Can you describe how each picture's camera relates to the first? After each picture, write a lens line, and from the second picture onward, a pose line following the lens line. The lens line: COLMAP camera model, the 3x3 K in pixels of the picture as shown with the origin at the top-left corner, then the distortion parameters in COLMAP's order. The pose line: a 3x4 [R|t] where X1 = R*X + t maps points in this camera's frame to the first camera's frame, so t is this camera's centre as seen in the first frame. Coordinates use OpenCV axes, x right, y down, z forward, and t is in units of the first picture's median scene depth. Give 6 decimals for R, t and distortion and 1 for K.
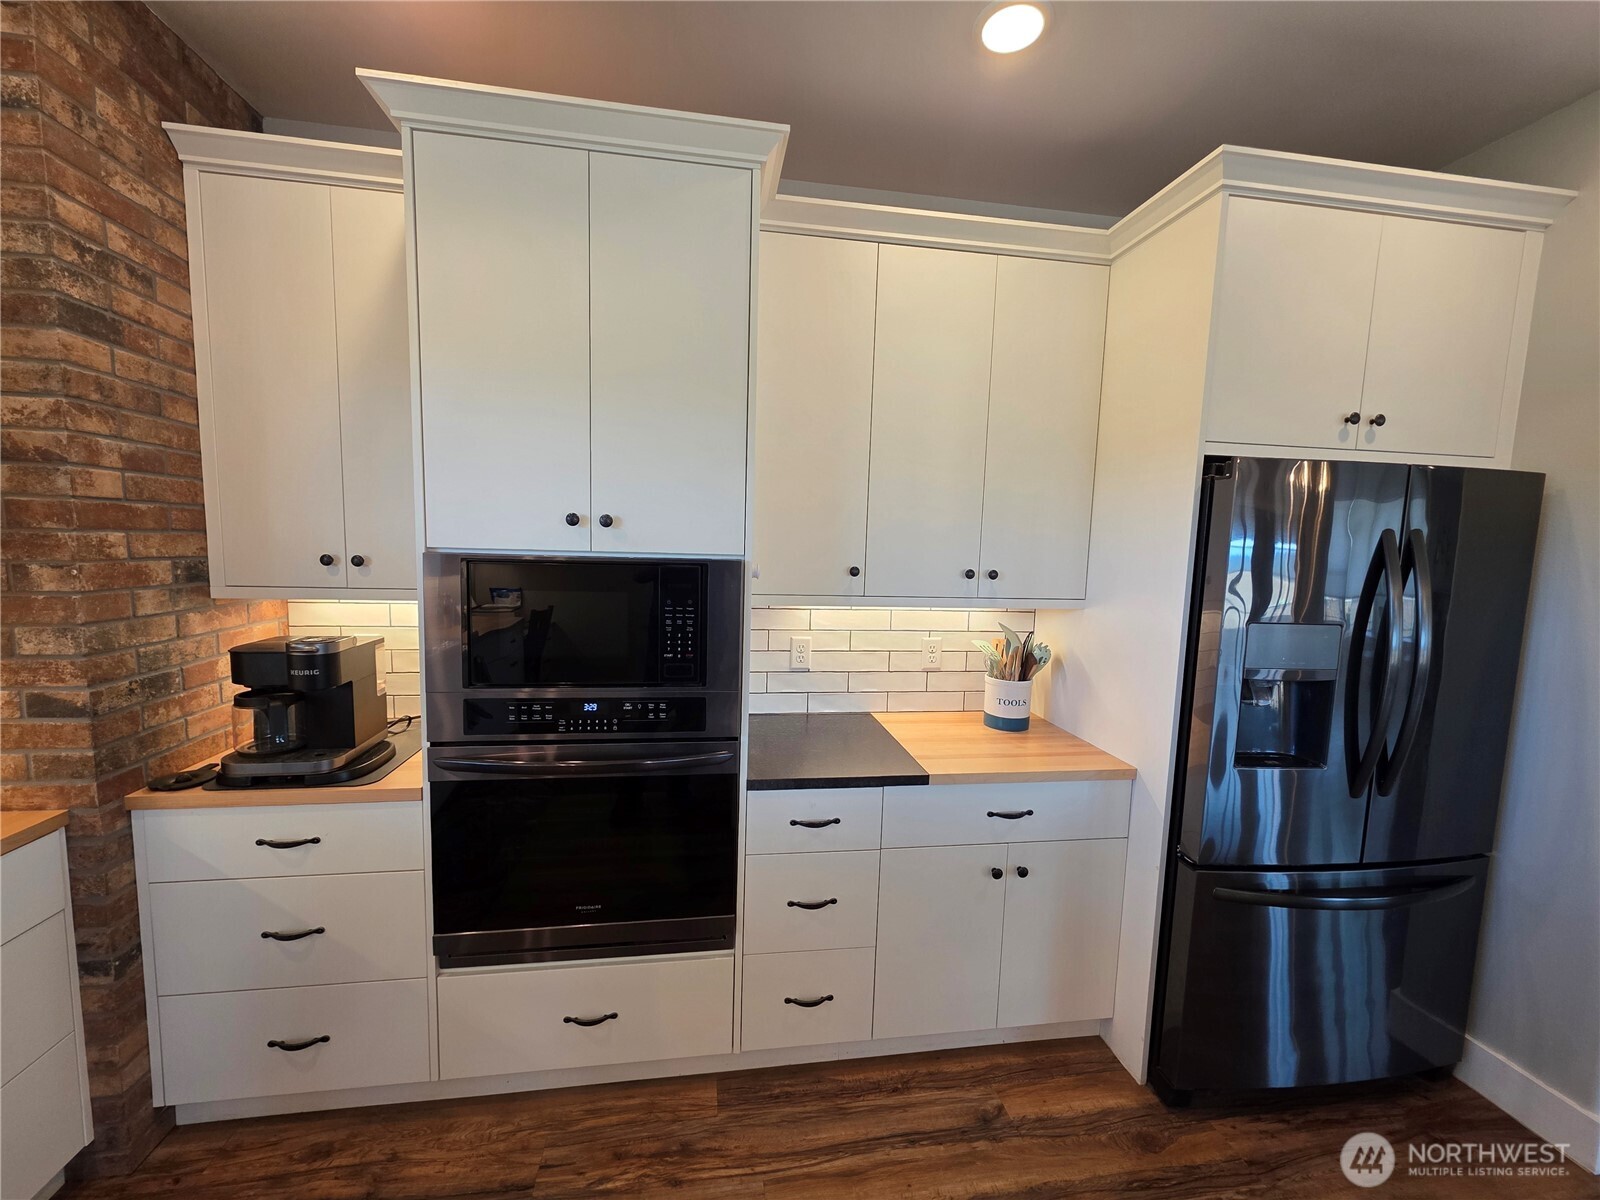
lens RADIAL K [[638.0, 0, 799.9], [0, 638.0, 605.7], [0, 0, 1]] dist [0.001949, -0.000267]
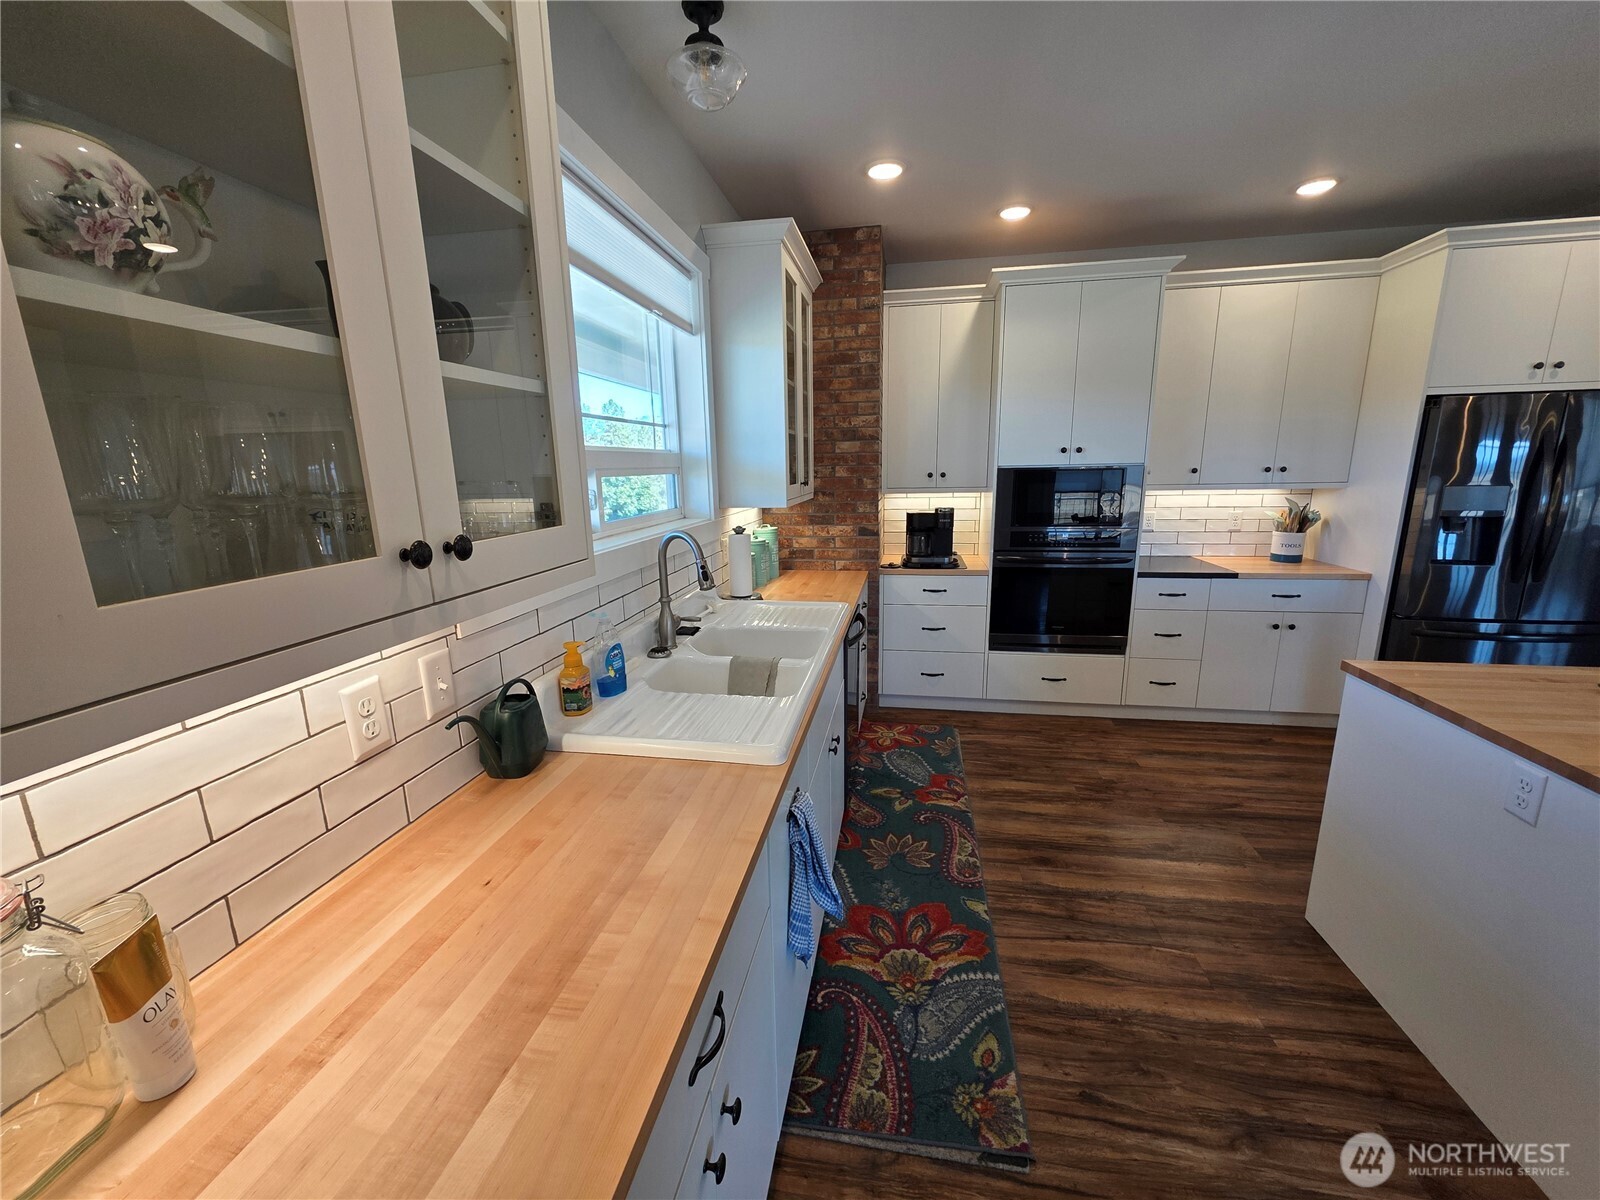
lens RADIAL K [[638.0, 0, 799.4], [0, 638.0, 604.4], [0, 0, 1]] dist [0.001949, -0.000267]
pose [[0.944745, 0.022732, -0.327017, -0.404198], [0.013218, 0.994140, 0.107293, 0.125344], [0.327540, -0.105687, 0.938908, -1.222741]]
